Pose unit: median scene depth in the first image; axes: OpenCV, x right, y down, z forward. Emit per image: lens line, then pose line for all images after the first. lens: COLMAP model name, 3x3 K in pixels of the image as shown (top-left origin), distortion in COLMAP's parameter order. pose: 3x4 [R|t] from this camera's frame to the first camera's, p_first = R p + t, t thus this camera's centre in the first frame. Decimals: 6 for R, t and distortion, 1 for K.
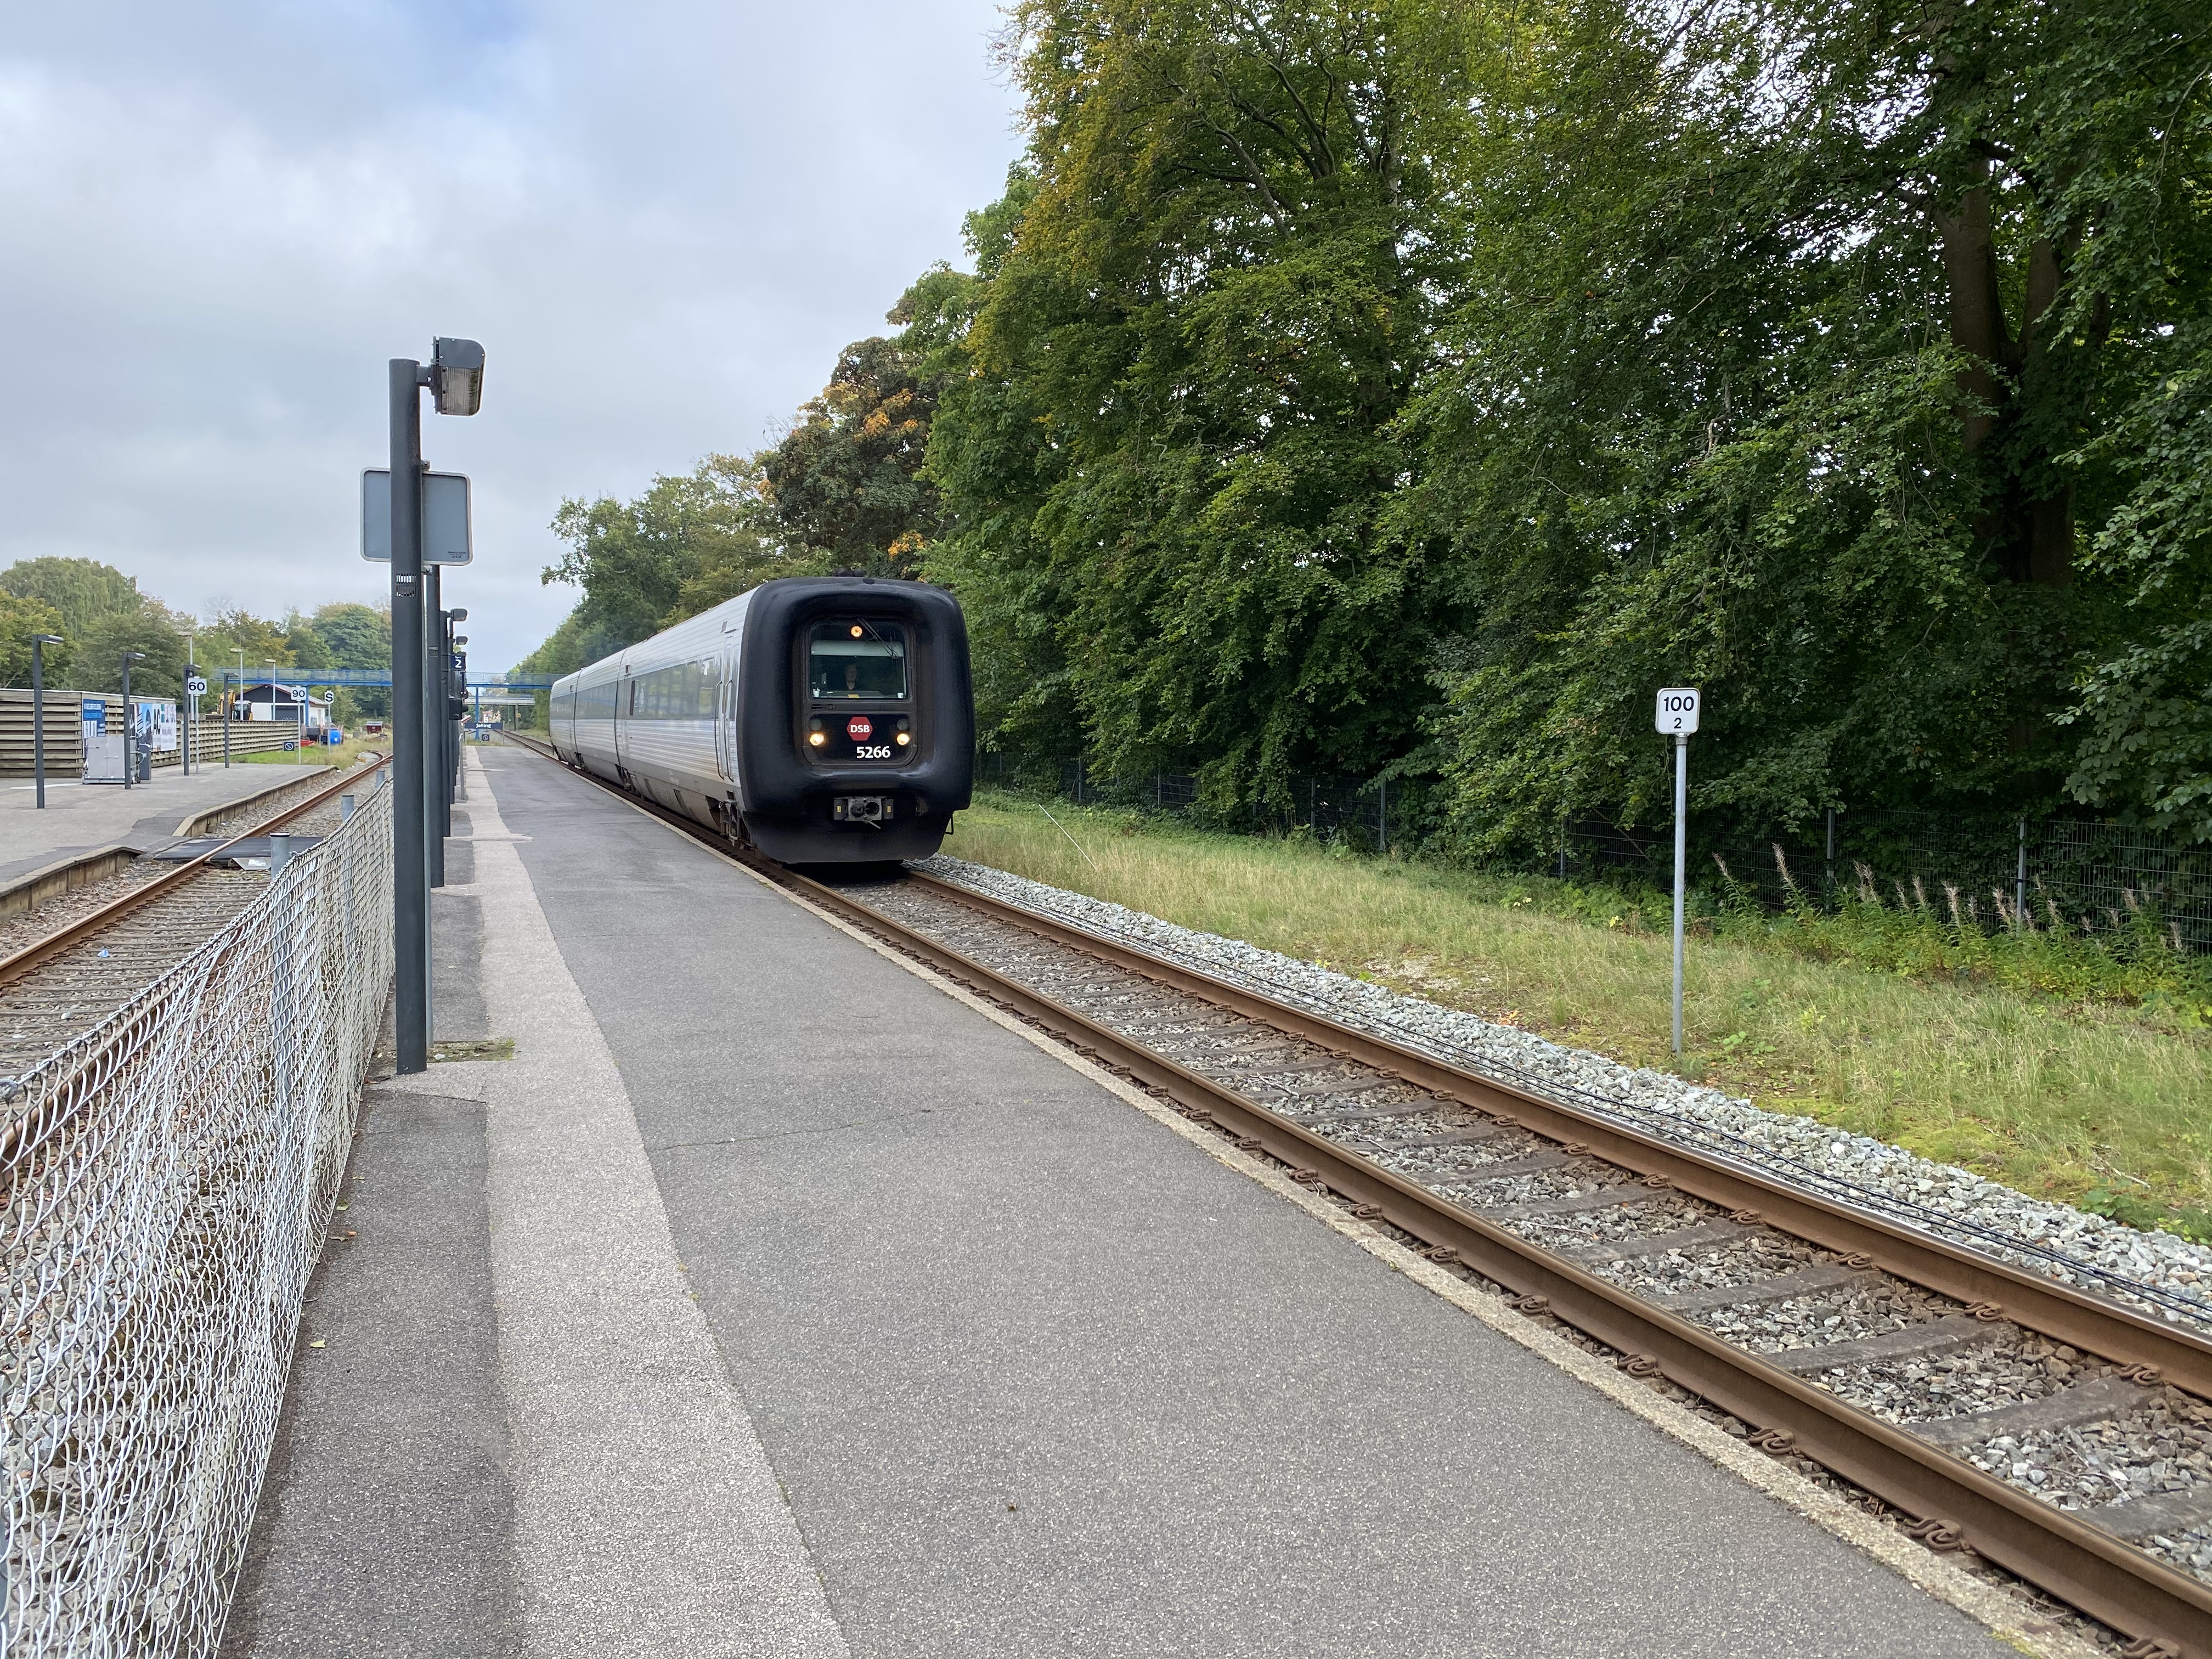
lens RADIAL K [[1698.5, 0, 1116.4], [0, 1698.5, 797.8], [0, 0, 1]] dist [0.032770, -0.031908]
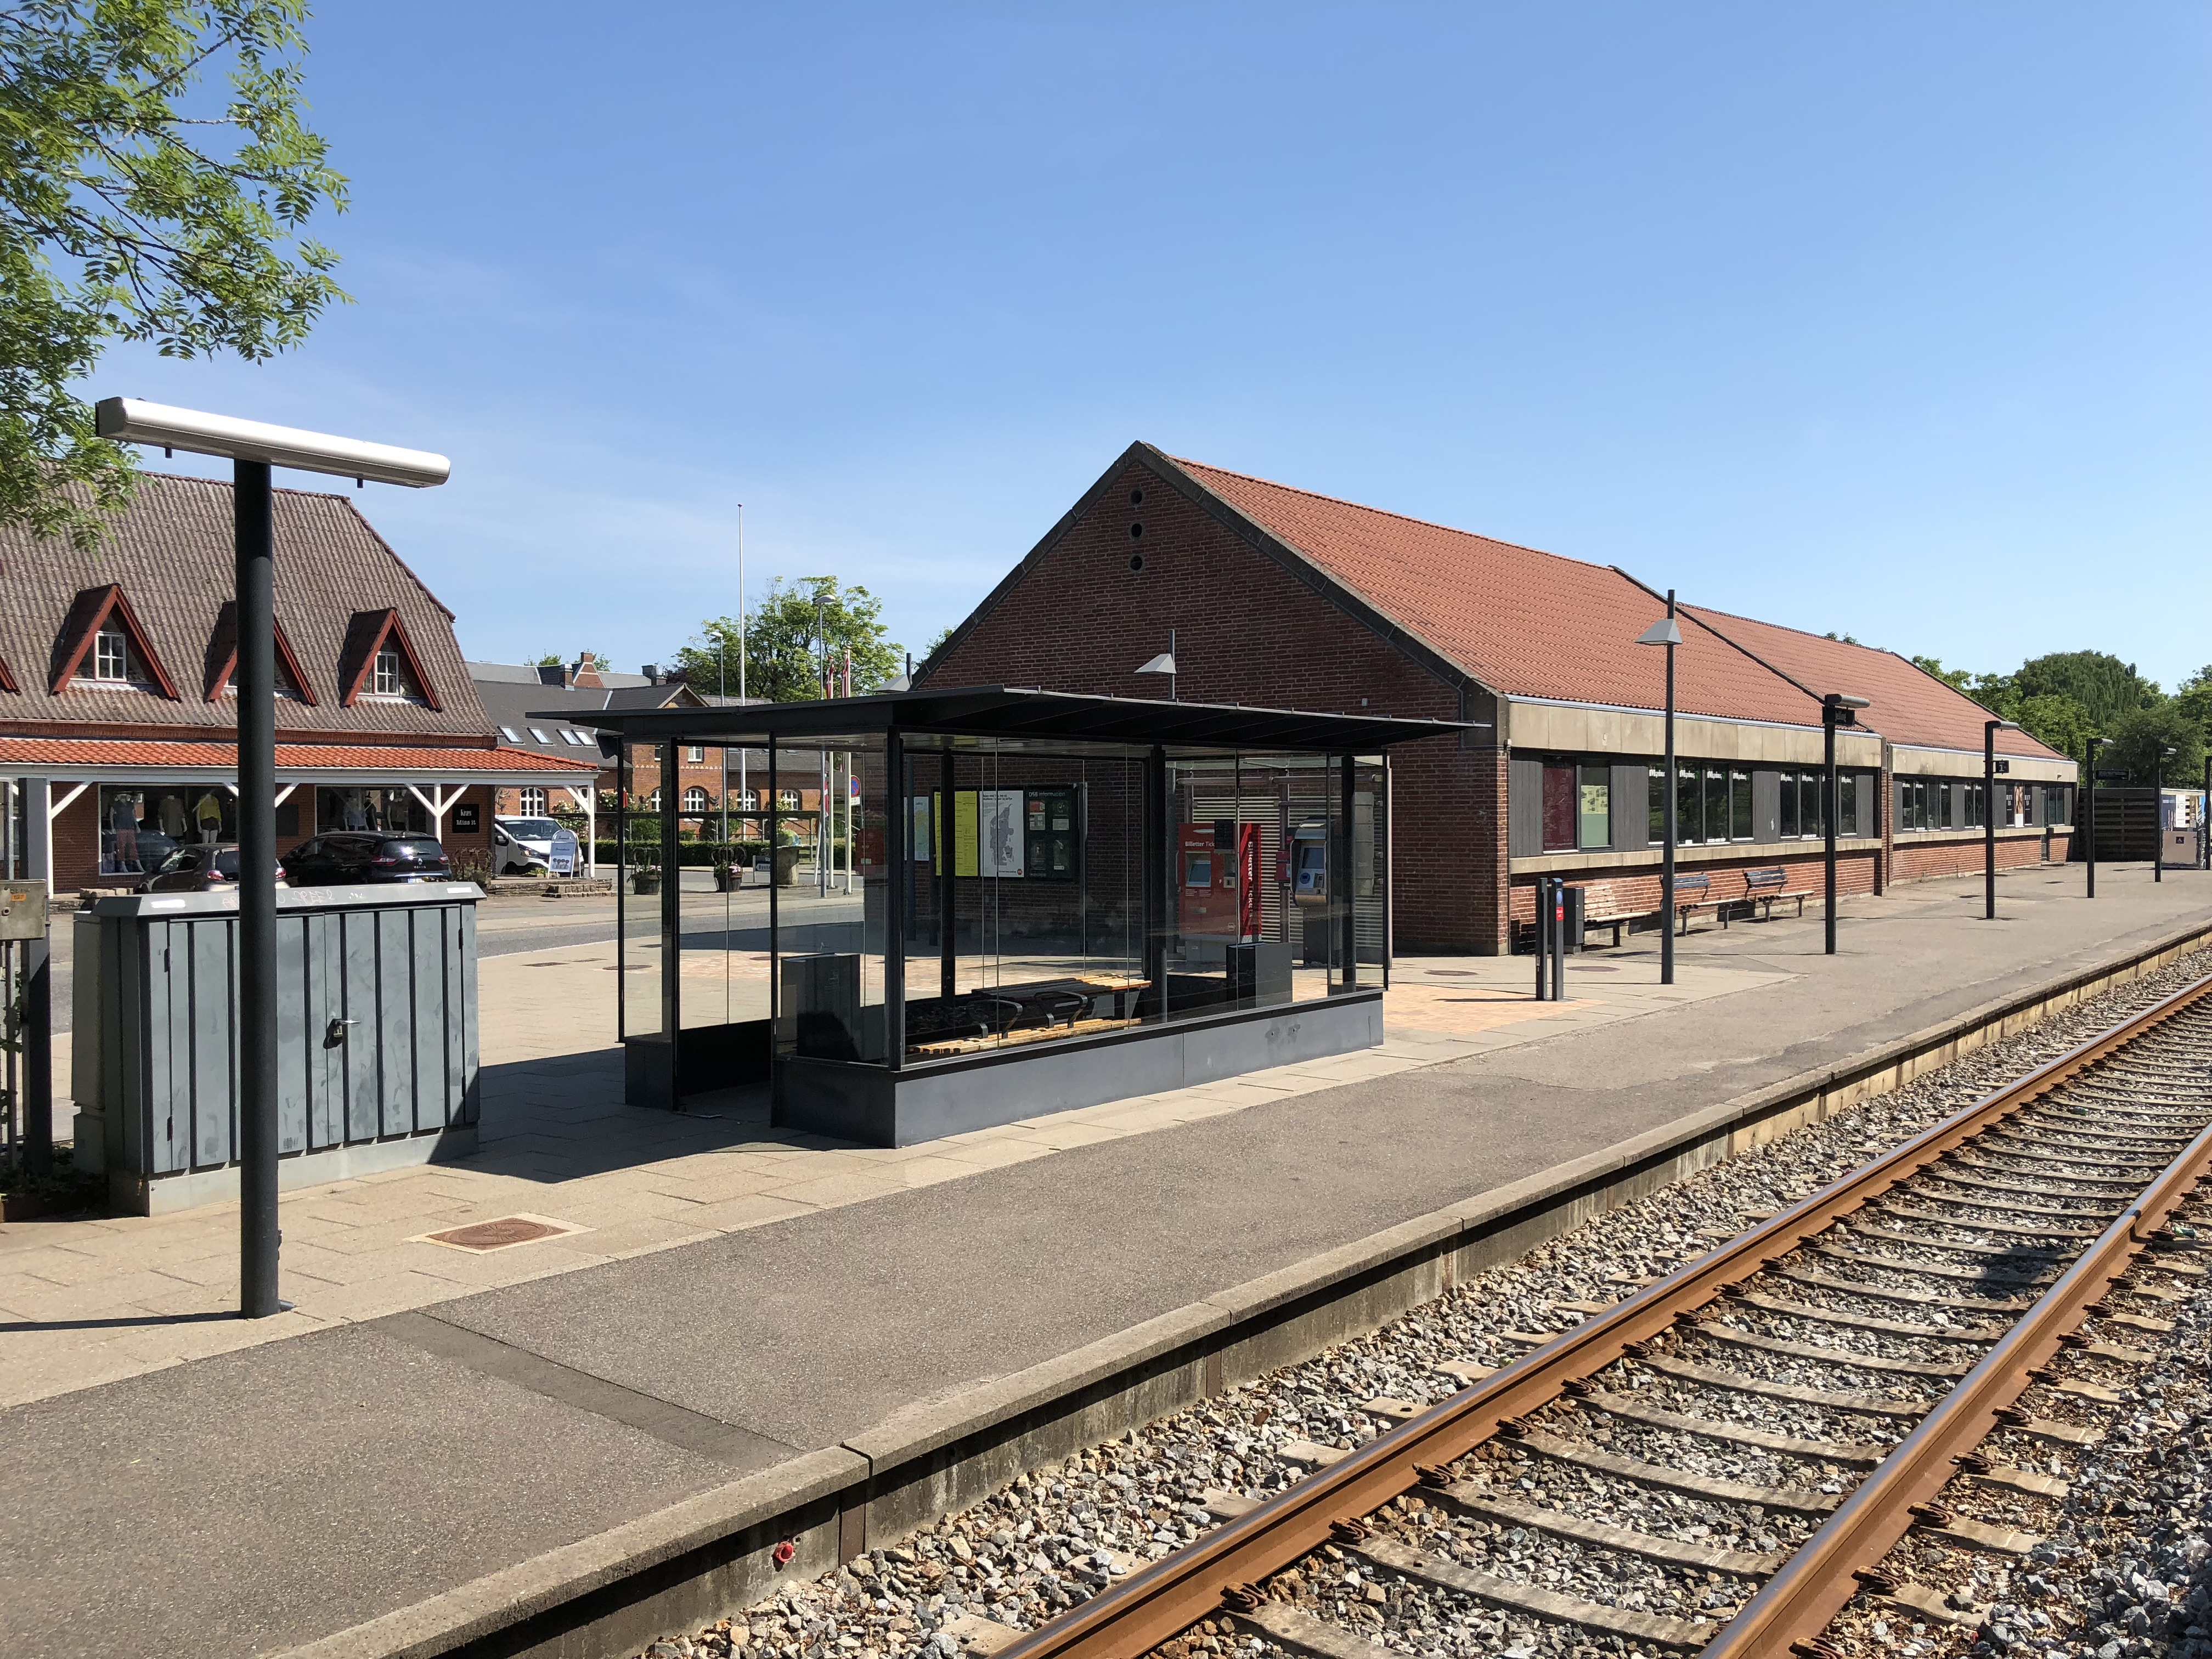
lens RADIAL K [[1798.5, 0, 1092.7], [0, 1798.5, 838.1], [0, 0, 1]] dist [0.048963, -0.010588]
pose [[0.516710, -0.002136, -0.856158, 0.310492], [-0.022164, 0.999628, -0.015871, 0.031065], [0.855874, 0.027176, 0.516470, -0.943026]]
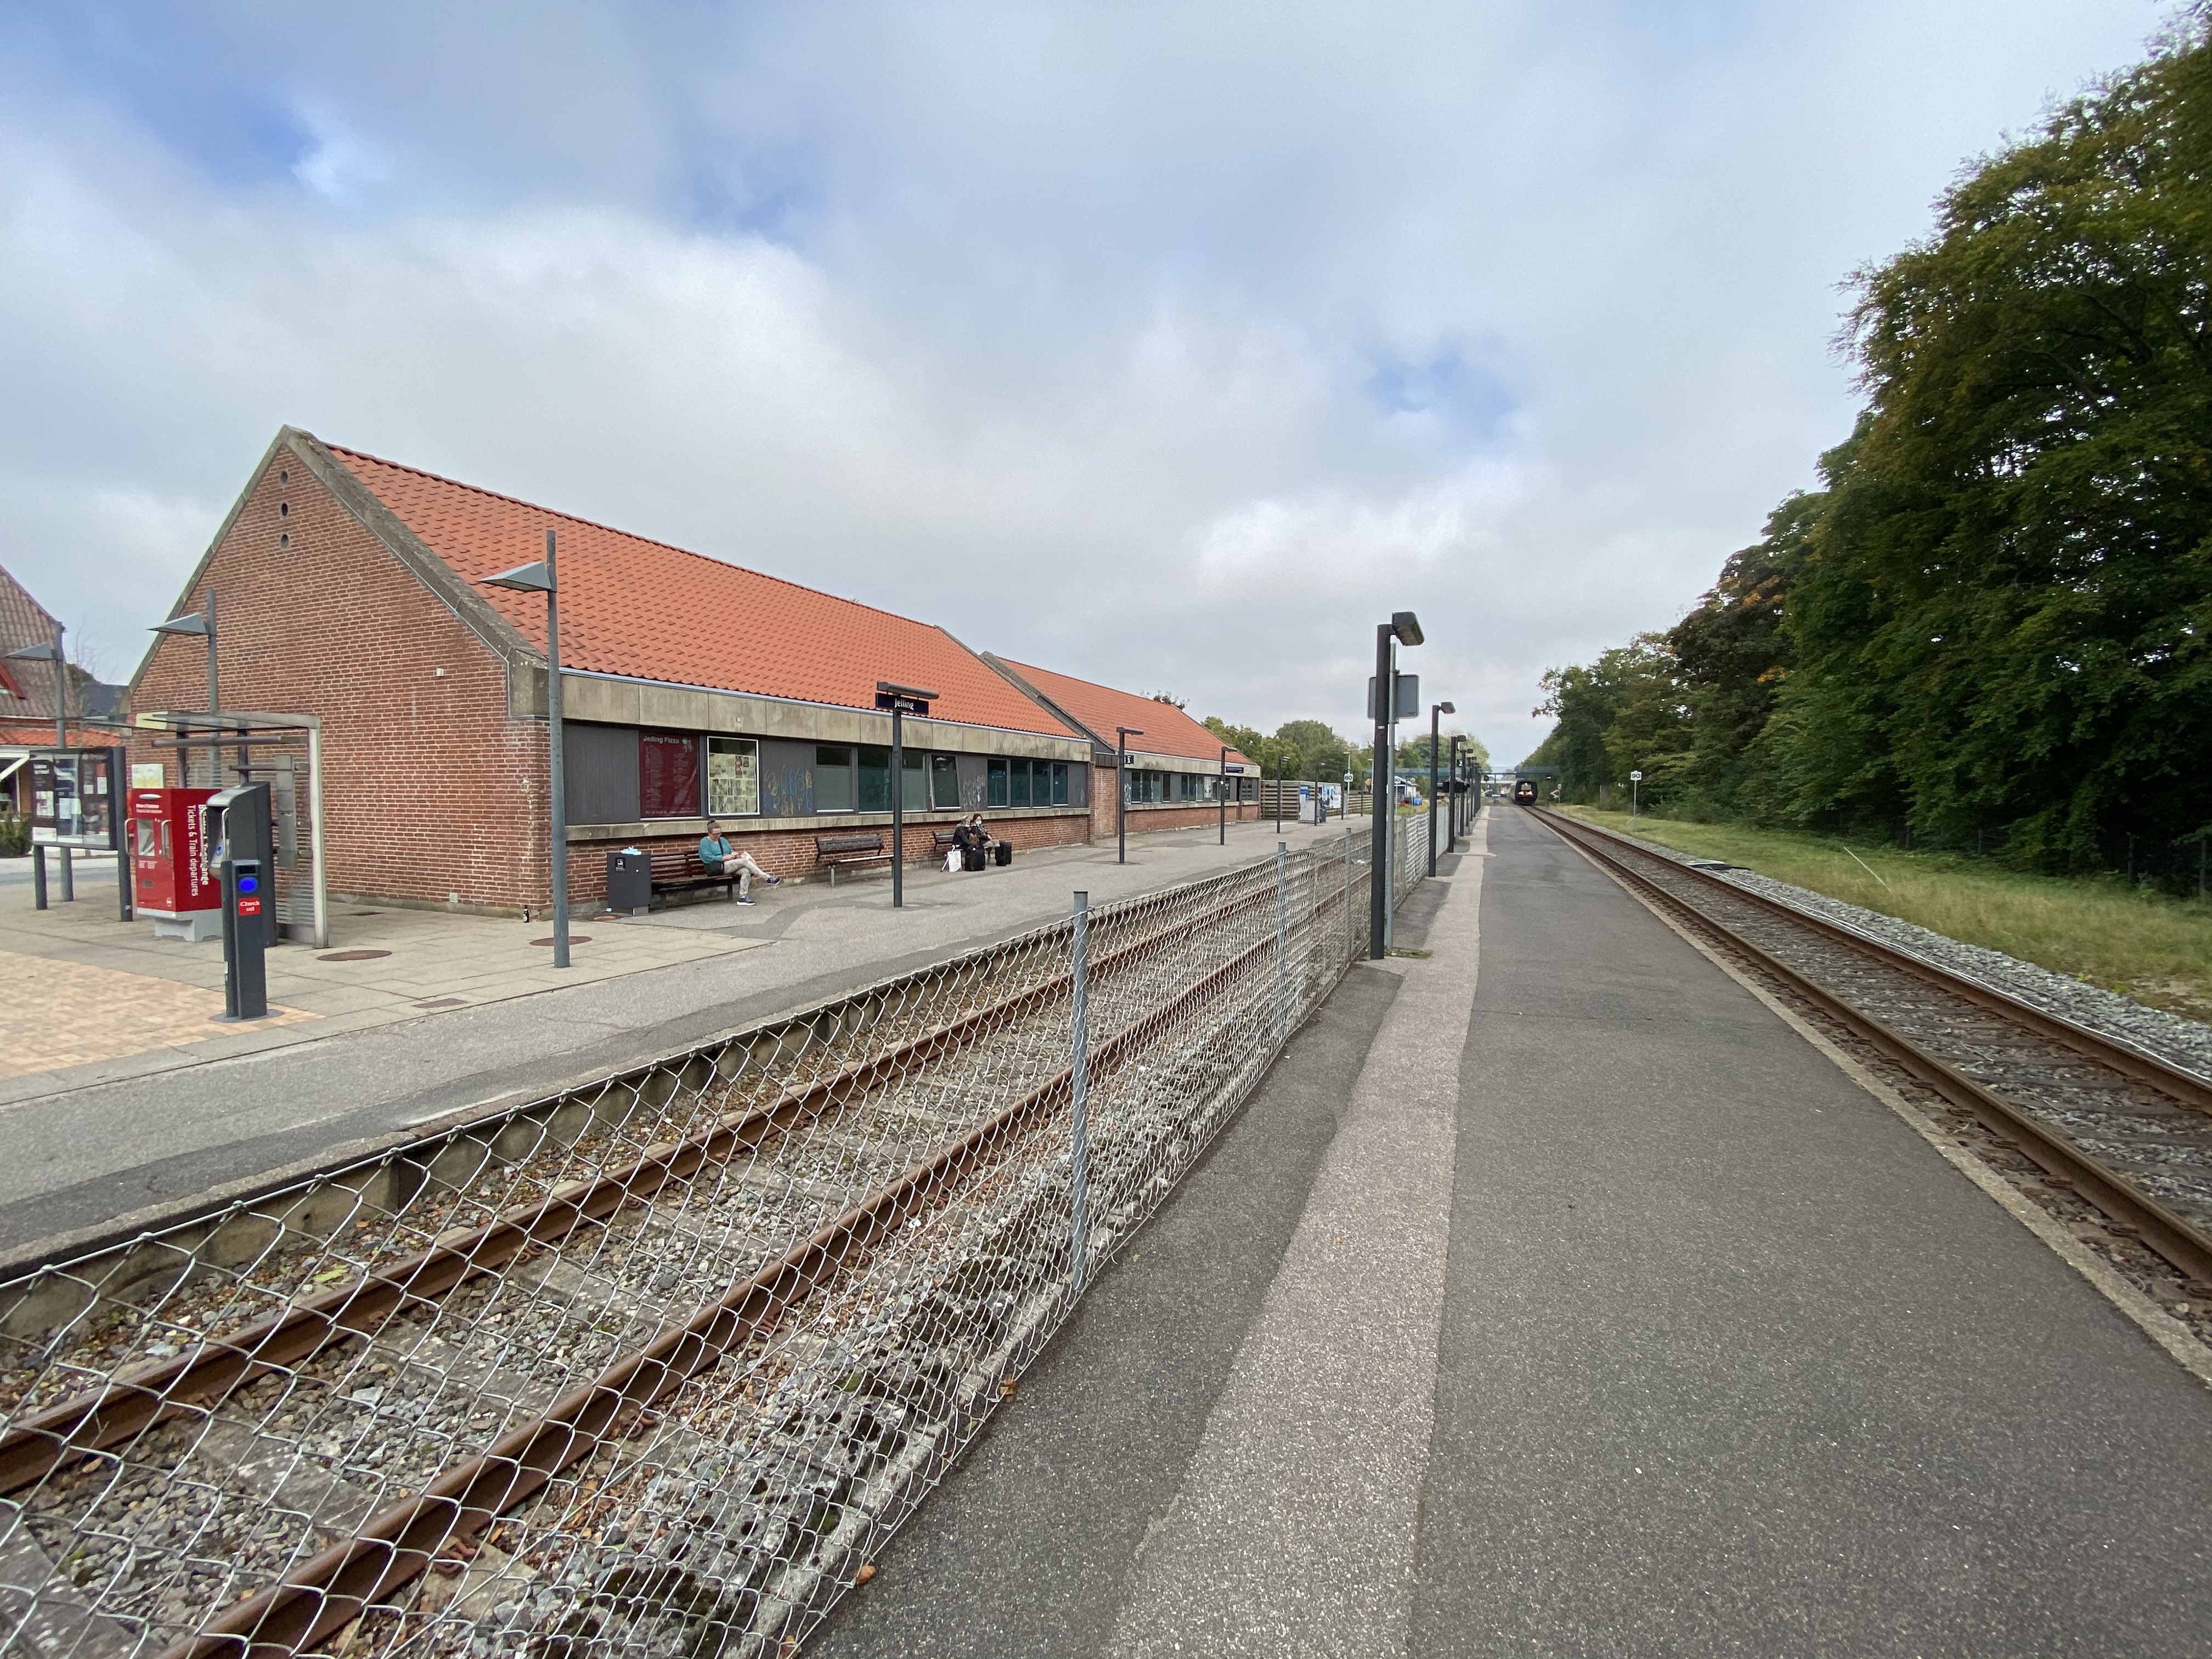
lens RADIAL K [[896.3, 0, 1105.9], [0, 896.3, 832.1], [0, 0, 1]] dist [0.033872, -0.027893]
pose [[0.718632, 0.024109, -0.694973, 0.066229], [-0.025197, 0.999645, 0.008623, 0.000443], [0.694934, 0.011315, 0.718984, -0.024030]]
